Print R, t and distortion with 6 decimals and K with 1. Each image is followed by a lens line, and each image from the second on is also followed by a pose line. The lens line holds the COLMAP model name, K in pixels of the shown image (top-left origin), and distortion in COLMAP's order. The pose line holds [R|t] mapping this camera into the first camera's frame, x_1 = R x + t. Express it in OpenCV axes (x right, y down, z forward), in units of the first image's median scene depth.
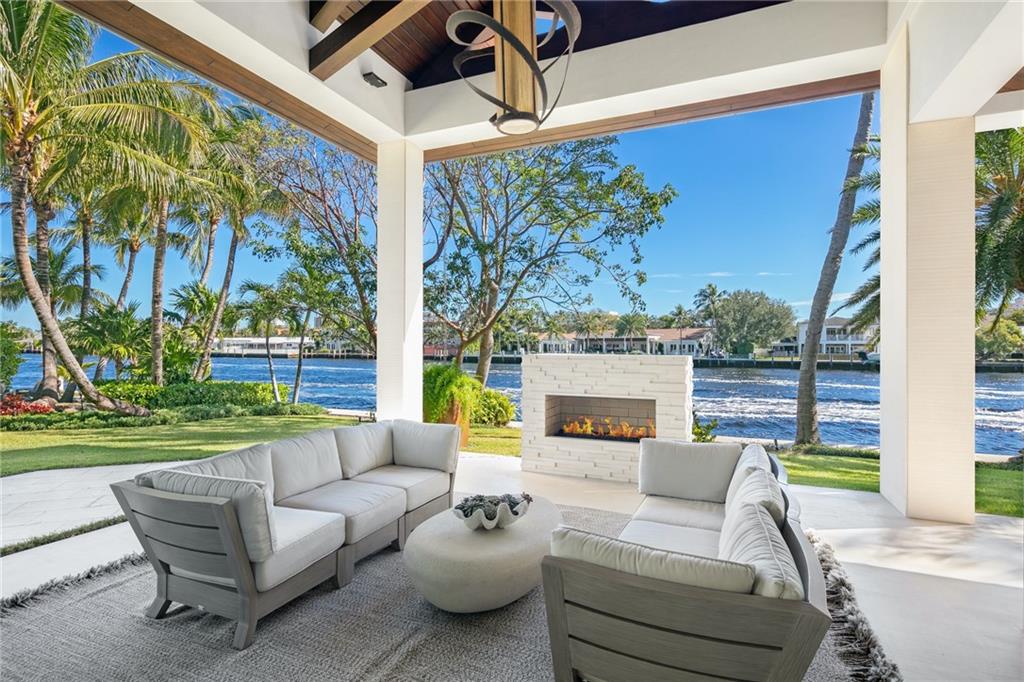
lens RADIAL K [[502.4, 0, 513.1], [0, 502.4, 343.7], [0, 0, 1]] dist [0.001044, -0.003320]
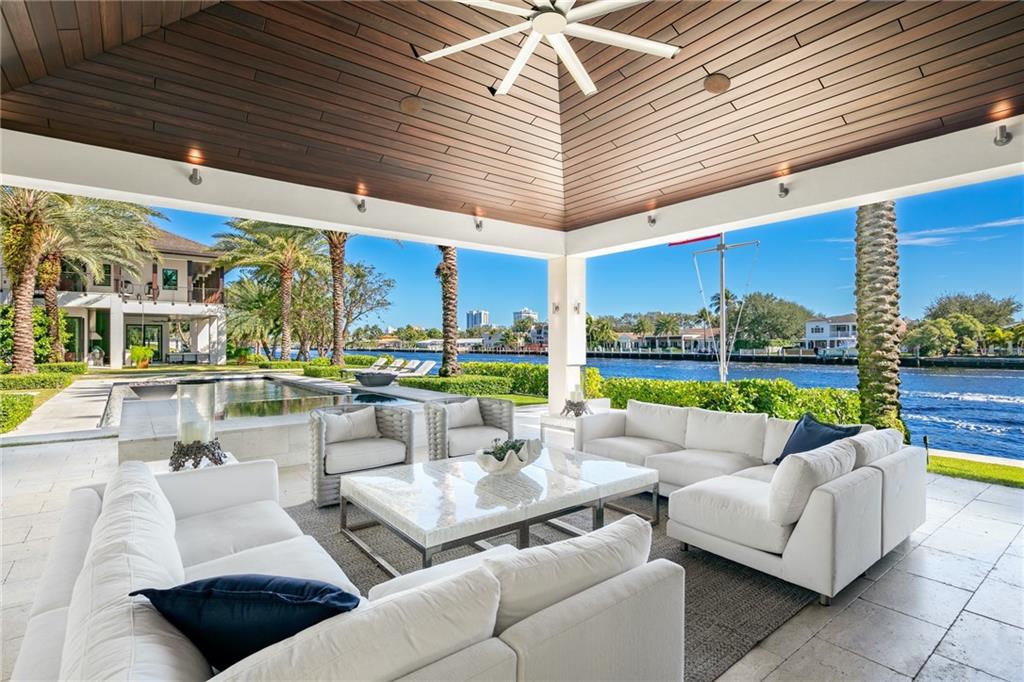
lens RADIAL K [[502.4, 0, 515.0], [0, 502.4, 343.9], [0, 0, 1]] dist [0.001044, -0.003320]
pose [[0.862578, -0.006256, -0.505885, 0.518444], [0.007706, 0.999970, 0.000773, 0.001806], [0.505865, -0.004565, 0.862600, -0.207037]]
